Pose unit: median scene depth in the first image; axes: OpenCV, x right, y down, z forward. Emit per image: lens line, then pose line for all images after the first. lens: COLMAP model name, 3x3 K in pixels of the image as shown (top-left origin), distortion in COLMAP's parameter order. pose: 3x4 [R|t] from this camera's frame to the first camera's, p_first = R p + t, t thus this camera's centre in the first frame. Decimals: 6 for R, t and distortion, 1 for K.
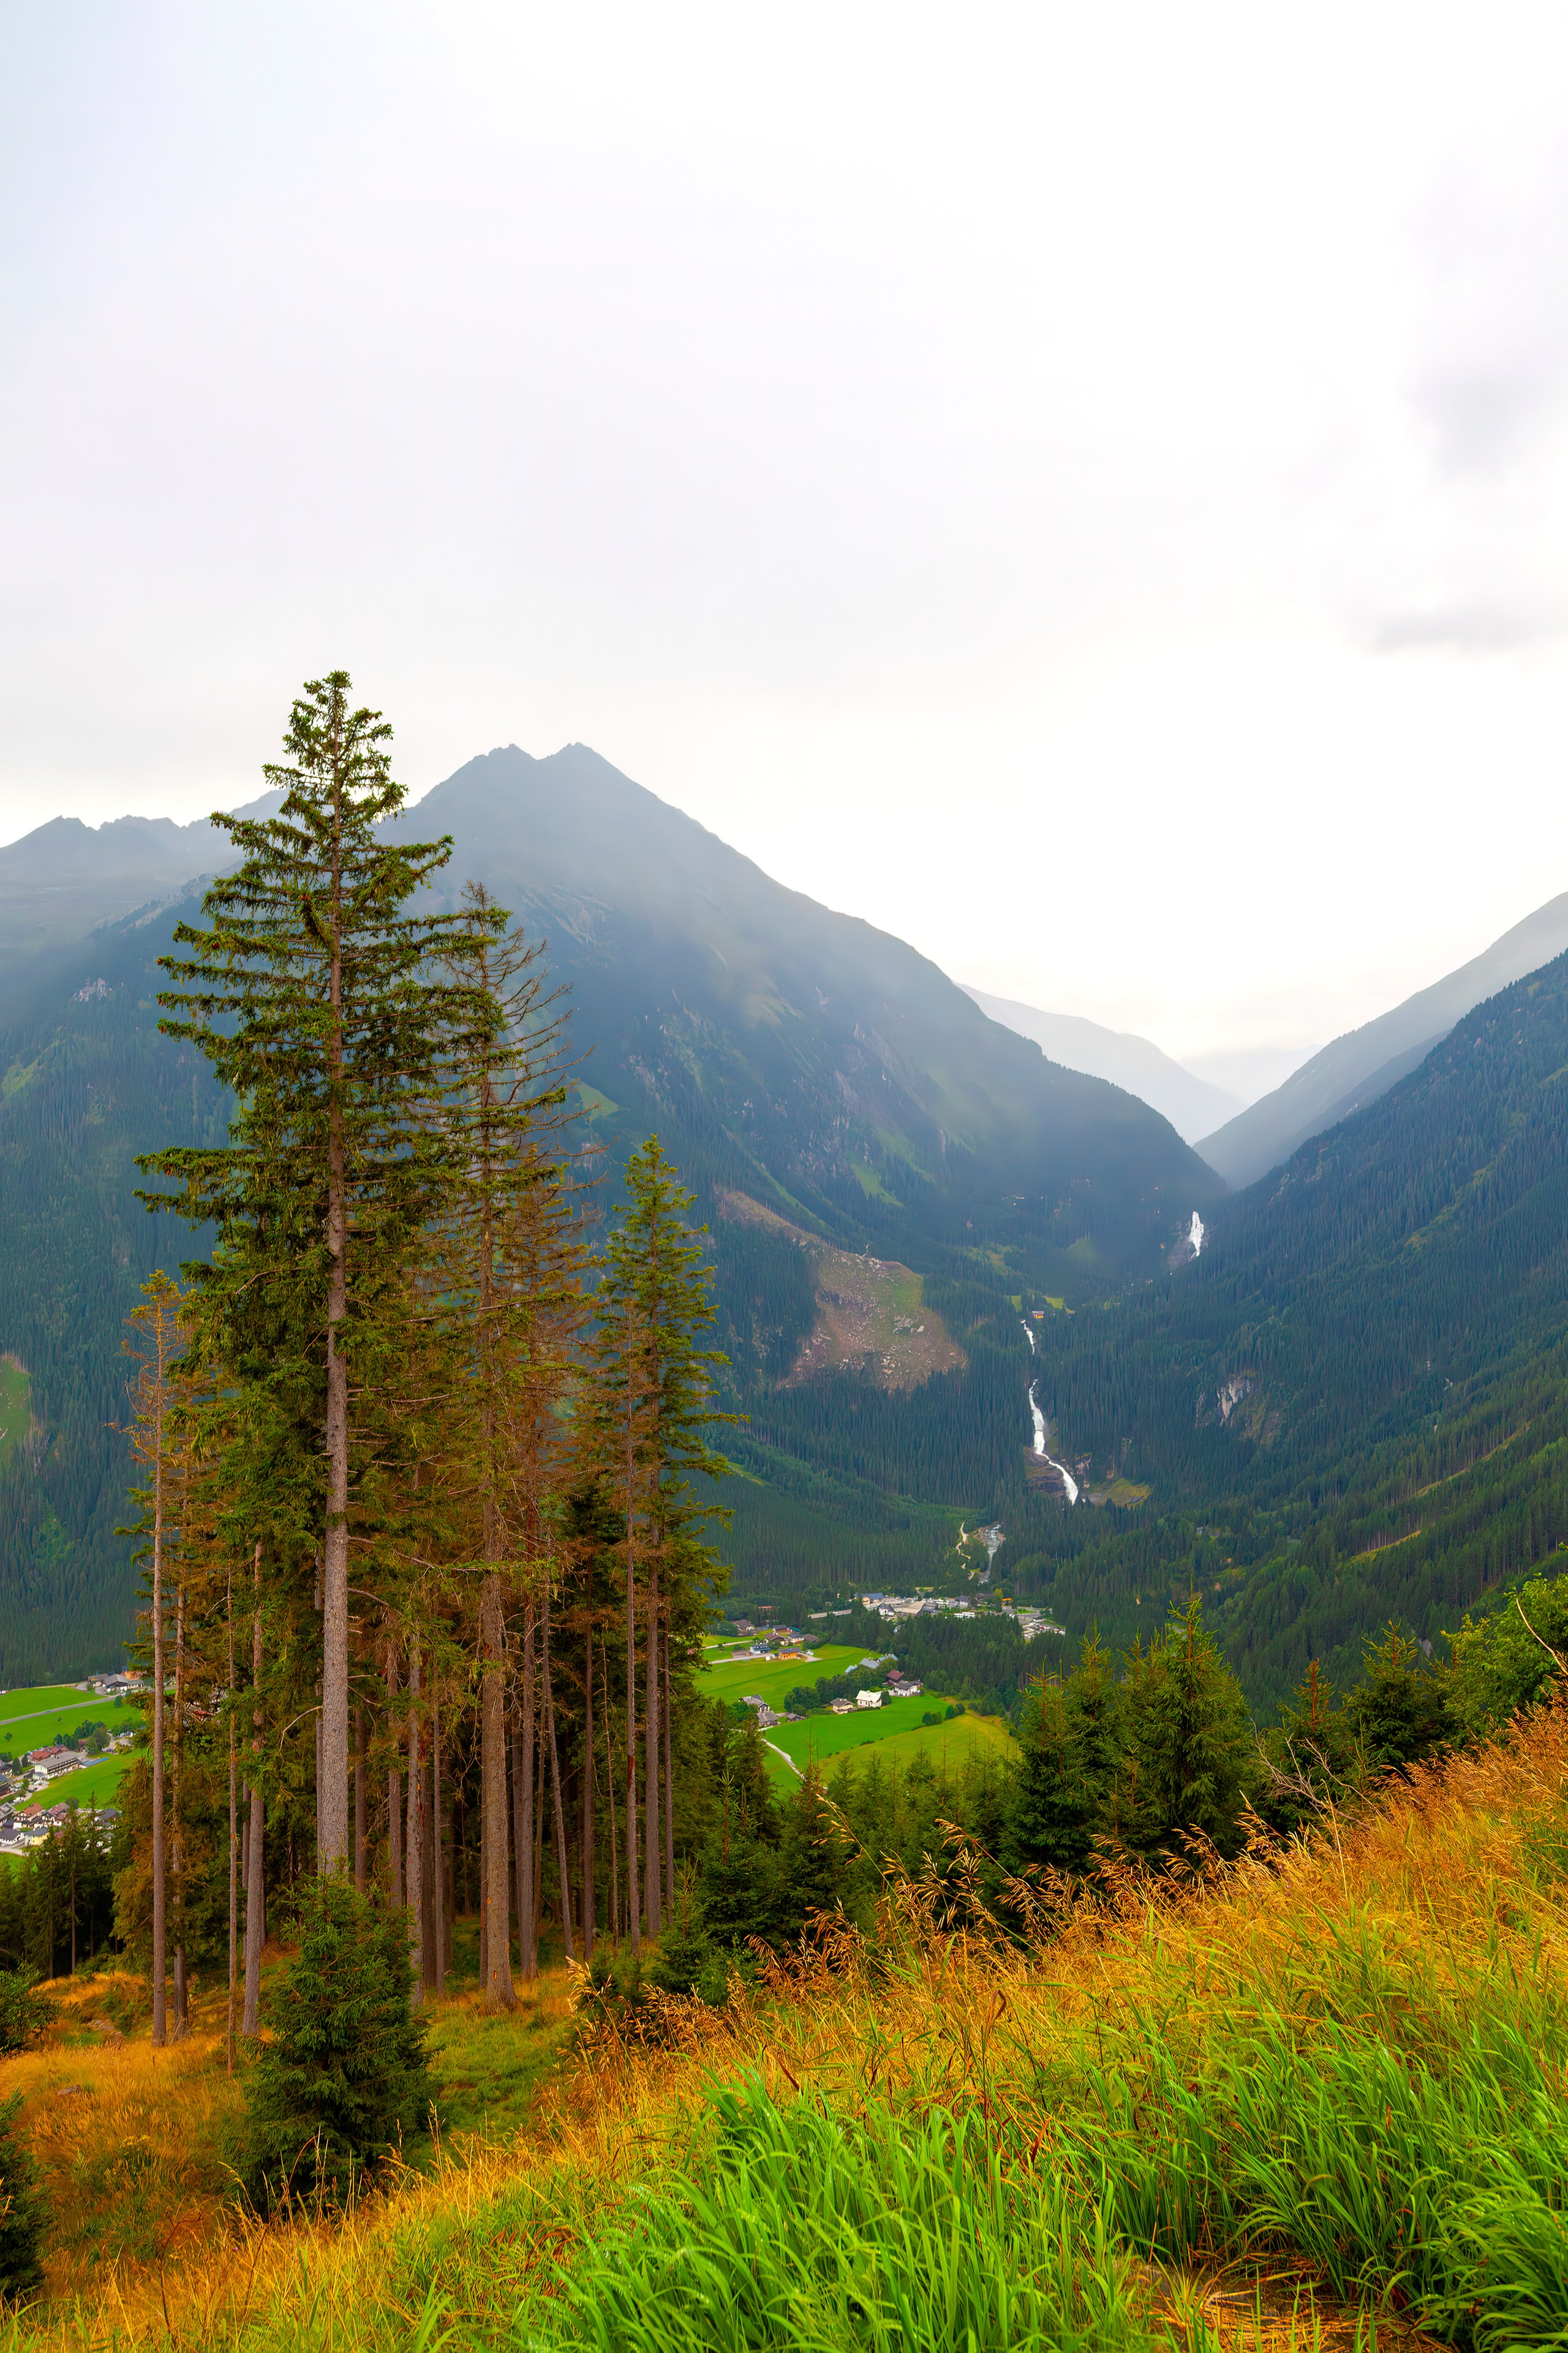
lens RADIAL K [[1605.0, 0, 778.1], [0, 1605.0, 1182.0], [0, 0, 1]] dist [0.012652, 0.001211]
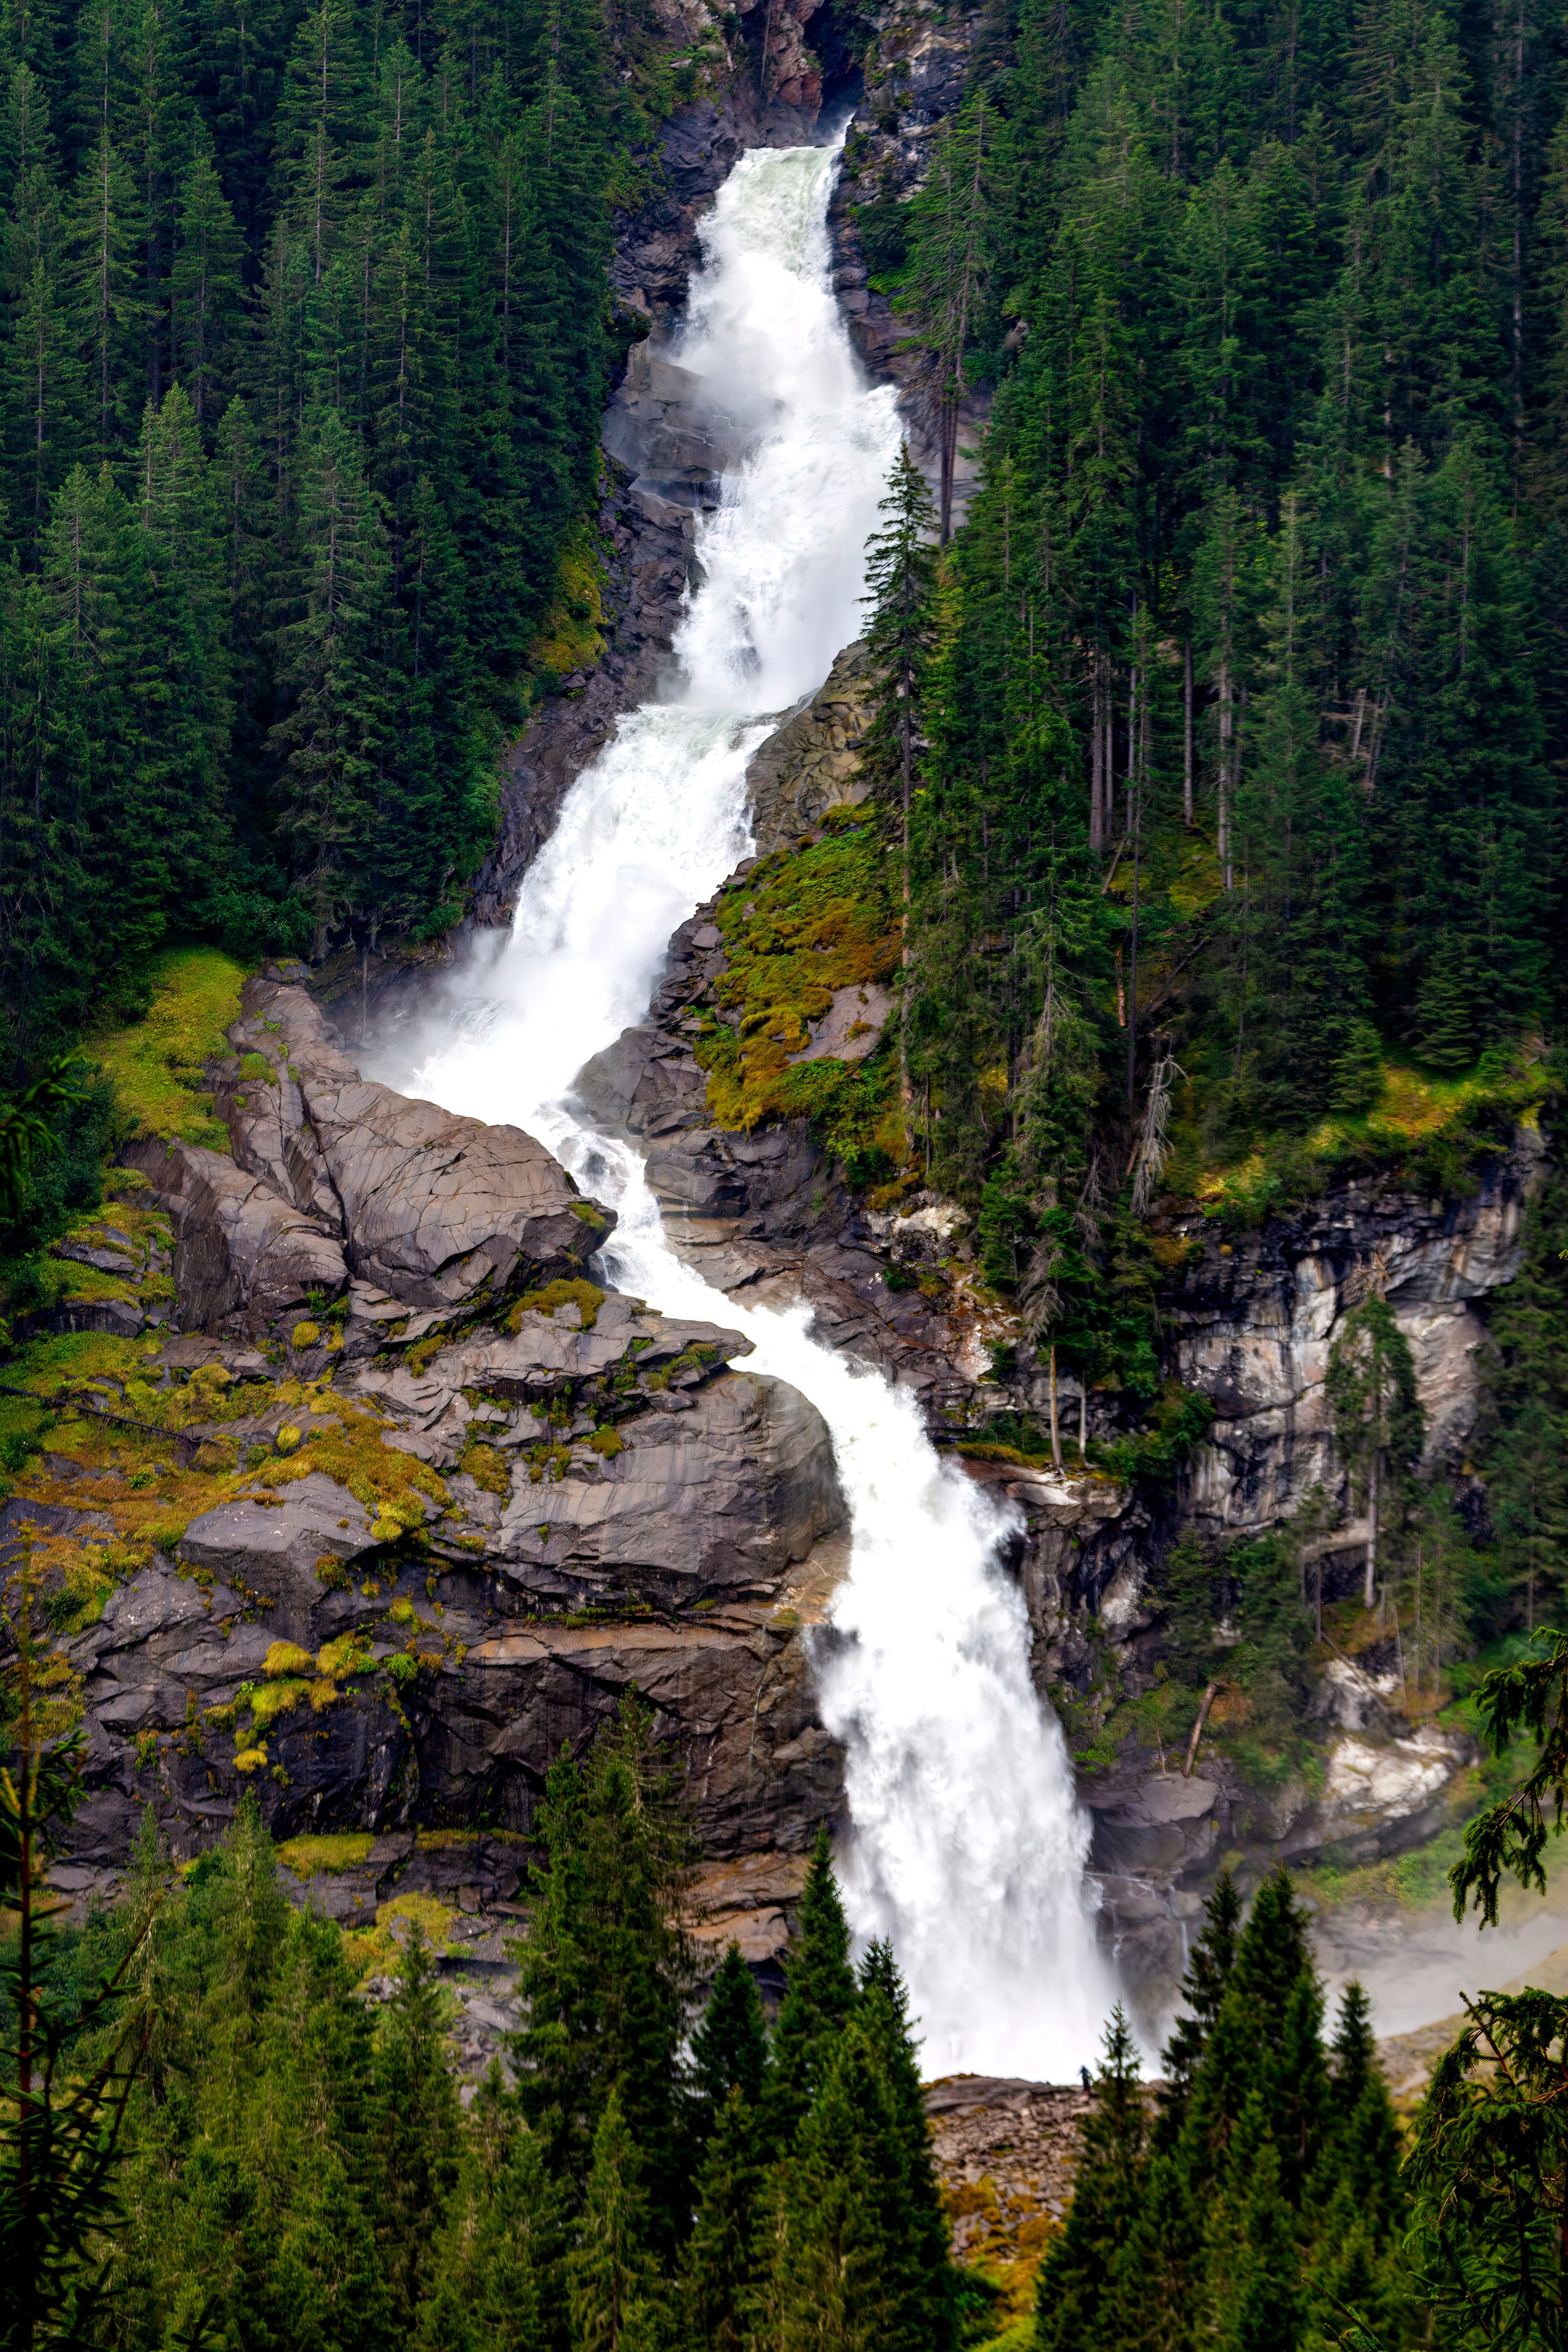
lens RADIAL K [[9696.6, 0, 634.7], [0, 9696.6, 1159.2], [0, 0, 1]] dist [-0.050028, 0.000000]
pose [[0.993520, 0.009512, -0.113256, 0.202562], [0.000307, 0.996264, 0.086364, 0.148599], [0.113654, -0.085840, 0.989805, 0.729846]]
